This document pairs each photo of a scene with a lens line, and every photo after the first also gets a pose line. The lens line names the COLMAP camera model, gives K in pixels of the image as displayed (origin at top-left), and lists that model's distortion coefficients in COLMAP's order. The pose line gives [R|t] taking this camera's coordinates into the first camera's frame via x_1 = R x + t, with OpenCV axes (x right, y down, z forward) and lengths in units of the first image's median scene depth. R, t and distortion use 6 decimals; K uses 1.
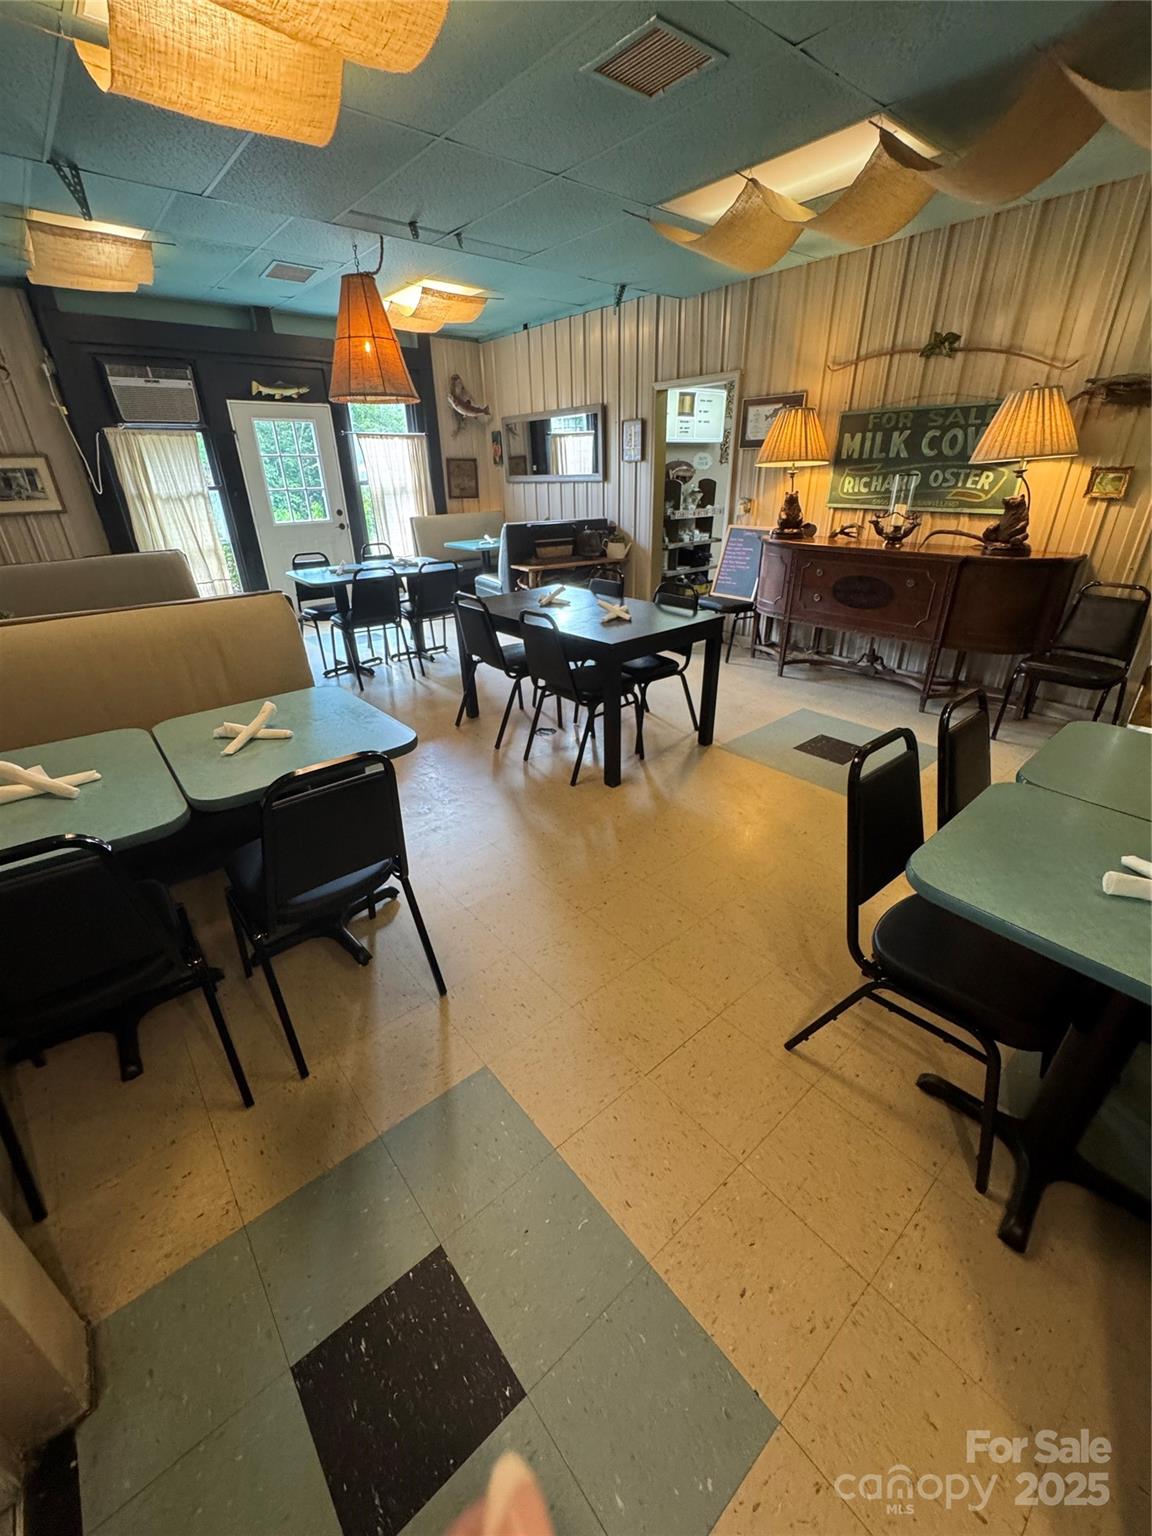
lens RADIAL K [[617.5, 0, 576.1], [0, 617.5, 766.6], [0, 0, 1]] dist [-0.004489, 0.000811]
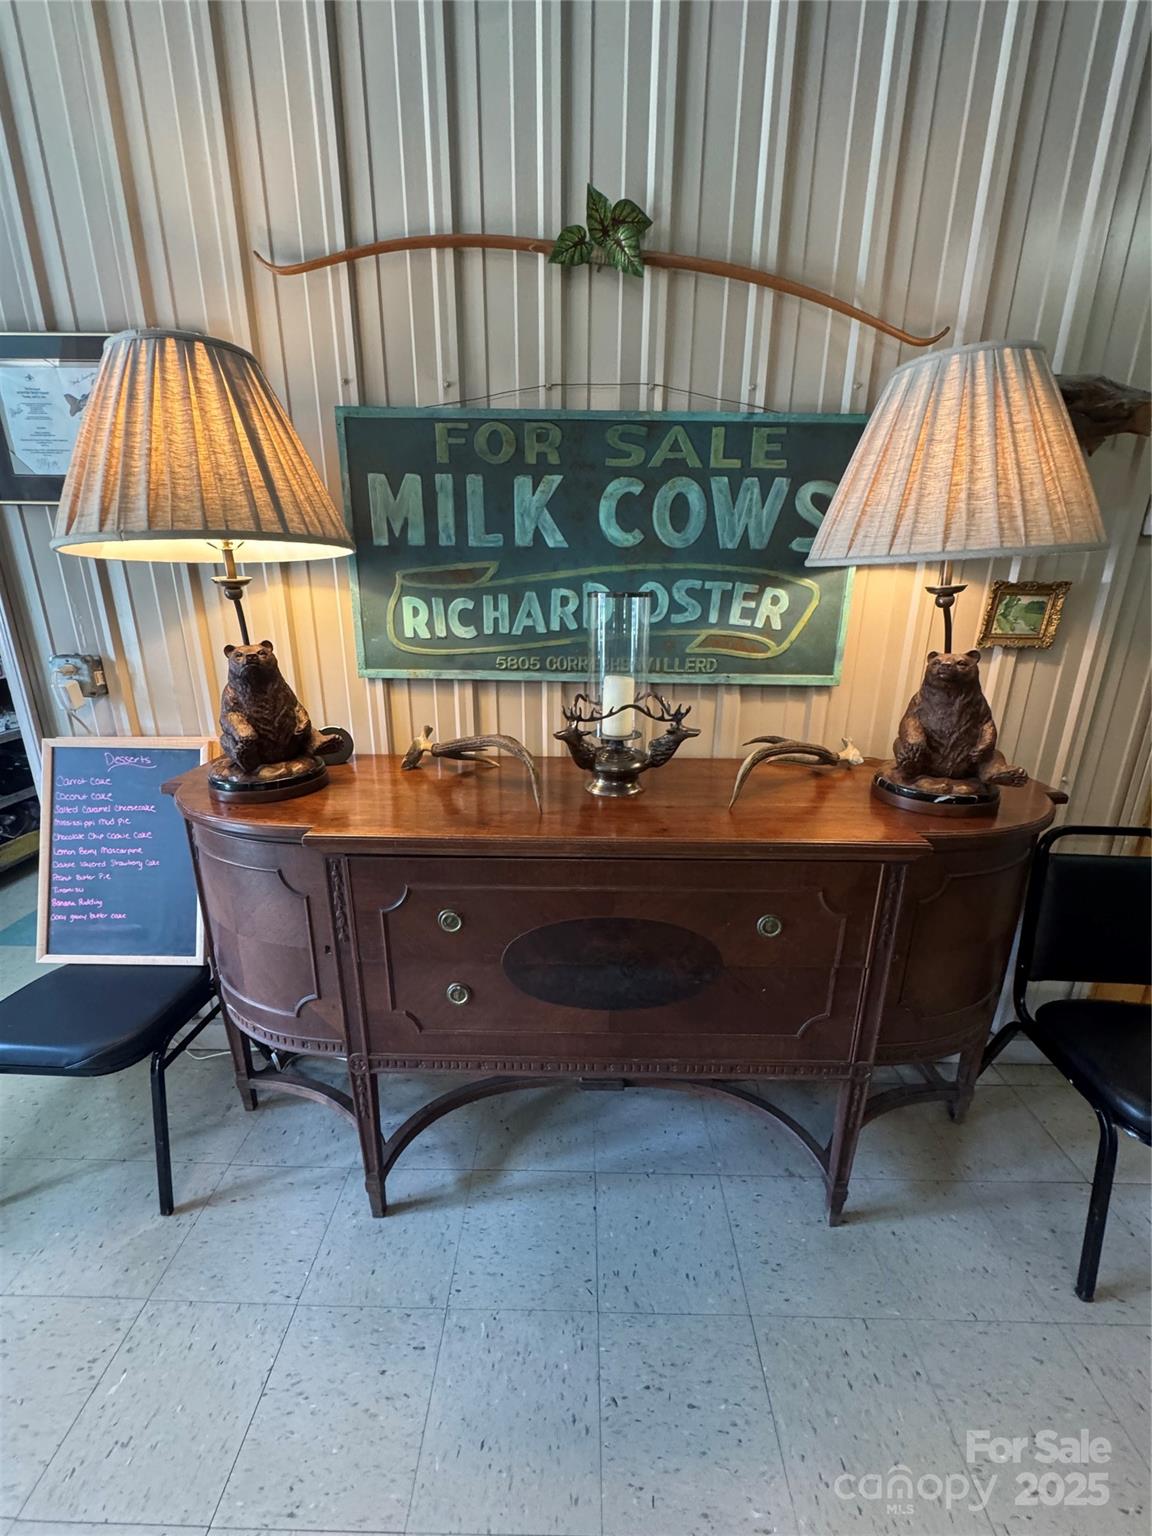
lens RADIAL K [[617.5, 0, 580.6], [0, 617.5, 770.2], [0, 0, 1]] dist [-0.004489, 0.000811]
pose [[0.653143, -0.200255, 0.730275, 0.250371], [0.310476, 0.950428, -0.017058, -0.367193], [-0.690658, 0.237874, 0.682940, 0.774908]]
